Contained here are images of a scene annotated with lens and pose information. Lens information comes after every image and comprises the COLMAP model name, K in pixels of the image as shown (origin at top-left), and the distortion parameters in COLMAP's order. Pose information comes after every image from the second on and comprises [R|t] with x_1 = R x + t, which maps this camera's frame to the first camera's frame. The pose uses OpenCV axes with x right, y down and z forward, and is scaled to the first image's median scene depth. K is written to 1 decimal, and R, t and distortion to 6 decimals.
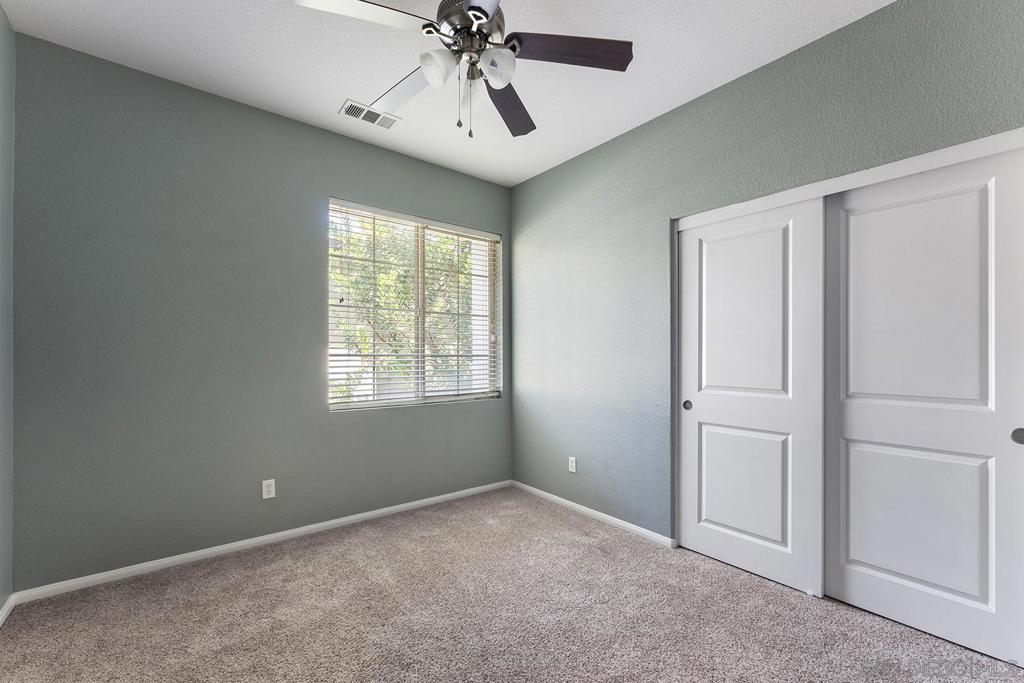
lens RADIAL K [[417.2, 0, 512.0], [0, 417.2, 345.2], [0, 0, 1]] dist [-0.003566, -0.000186]
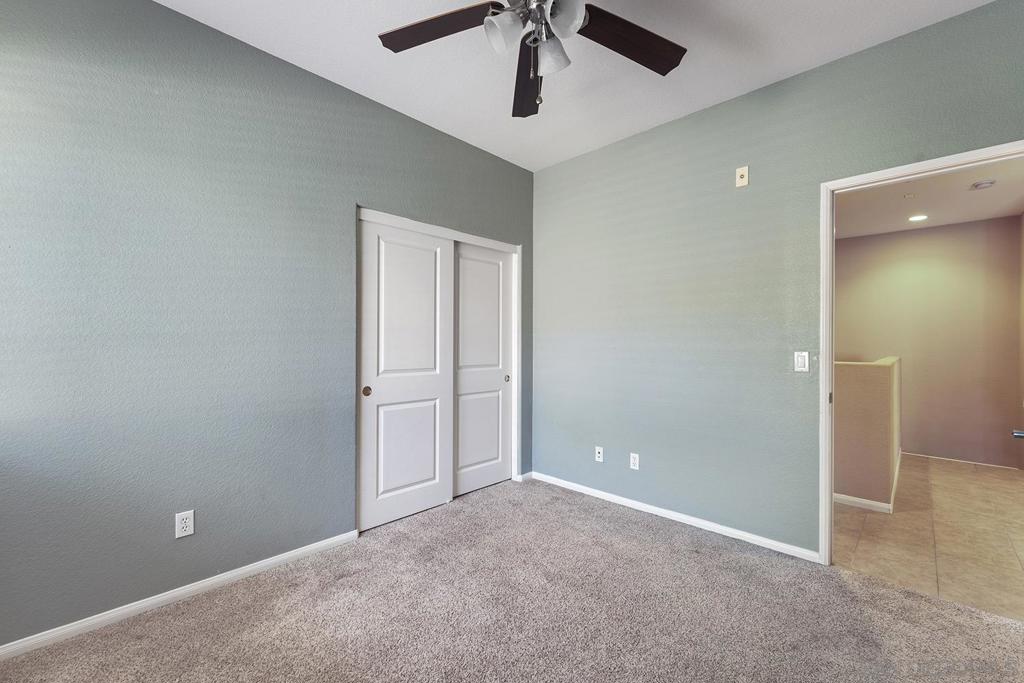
lens RADIAL K [[417.2, 0, 513.4], [0, 417.2, 343.0], [0, 0, 1]] dist [-0.003566, -0.000186]
pose [[-0.123111, 0.010530, 0.992337, -0.704947], [-0.014031, 0.999825, -0.012350, 0.034812], [-0.992294, -0.015444, -0.122942, 0.836708]]
